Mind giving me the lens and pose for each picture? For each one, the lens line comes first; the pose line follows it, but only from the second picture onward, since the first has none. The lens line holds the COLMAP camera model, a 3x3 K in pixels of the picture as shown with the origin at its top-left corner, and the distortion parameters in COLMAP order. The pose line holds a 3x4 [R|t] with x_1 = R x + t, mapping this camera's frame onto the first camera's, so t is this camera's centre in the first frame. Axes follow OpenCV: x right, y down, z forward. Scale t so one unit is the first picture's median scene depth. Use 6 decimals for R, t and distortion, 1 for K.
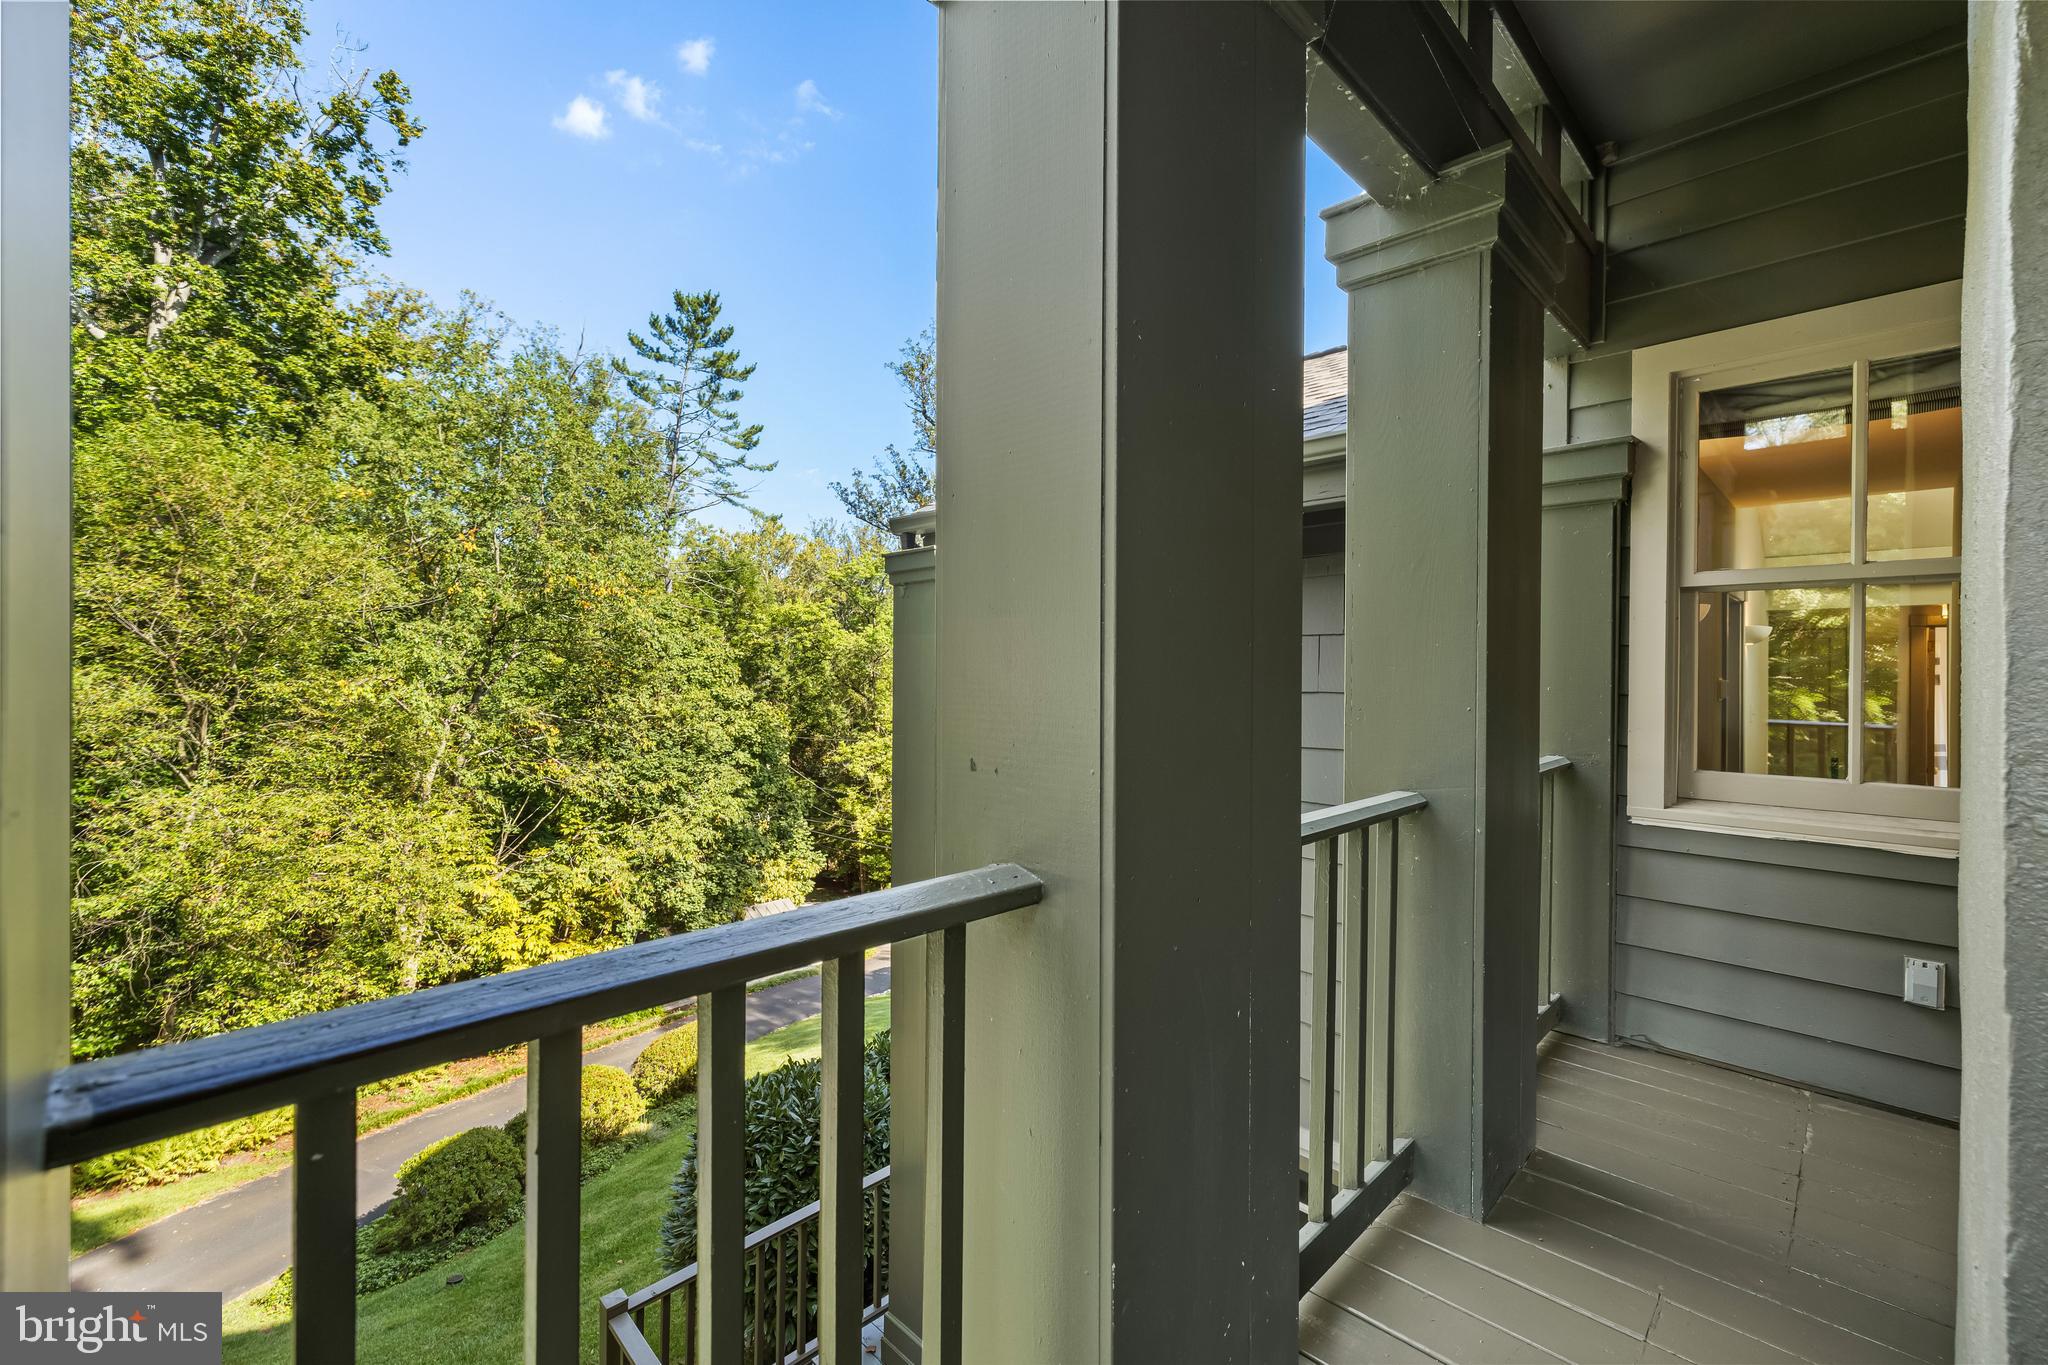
lens RADIAL K [[869.1, 0, 1030.5], [0, 869.1, 679.8], [0, 0, 1]] dist [0.001196, 0.000651]
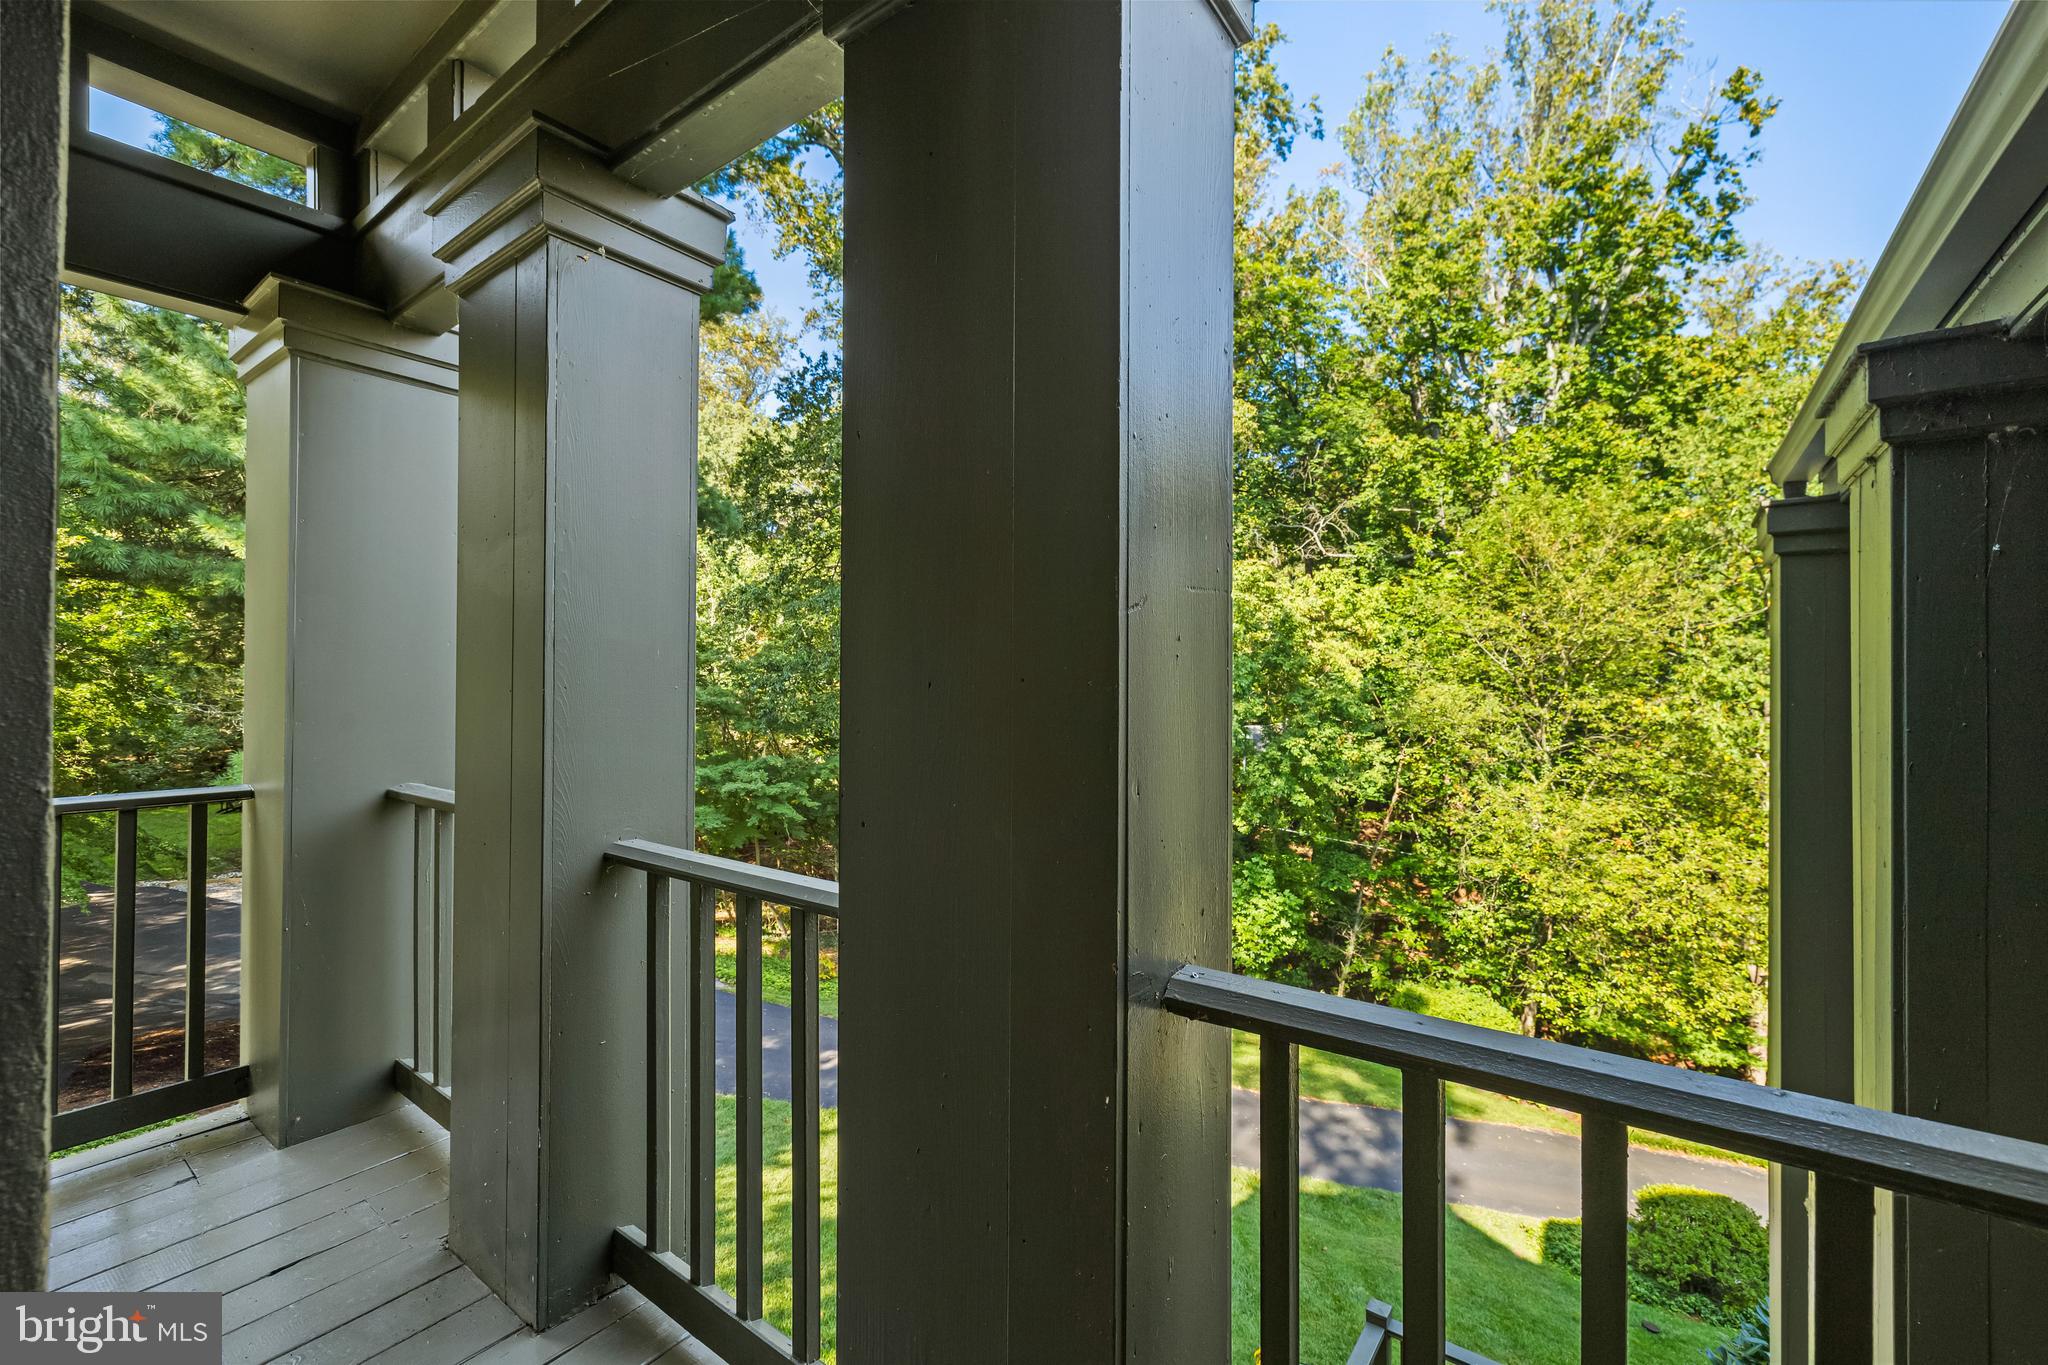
lens RADIAL K [[869.1, 0, 1027.7], [0, 869.1, 675.5], [0, 0, 1]] dist [0.001196, 0.000651]
pose [[0.140570, -0.011752, -0.990001, 0.108191], [-0.013310, 0.999817, -0.013758, -0.002182], [0.989981, 0.015111, 0.140388, 0.098083]]
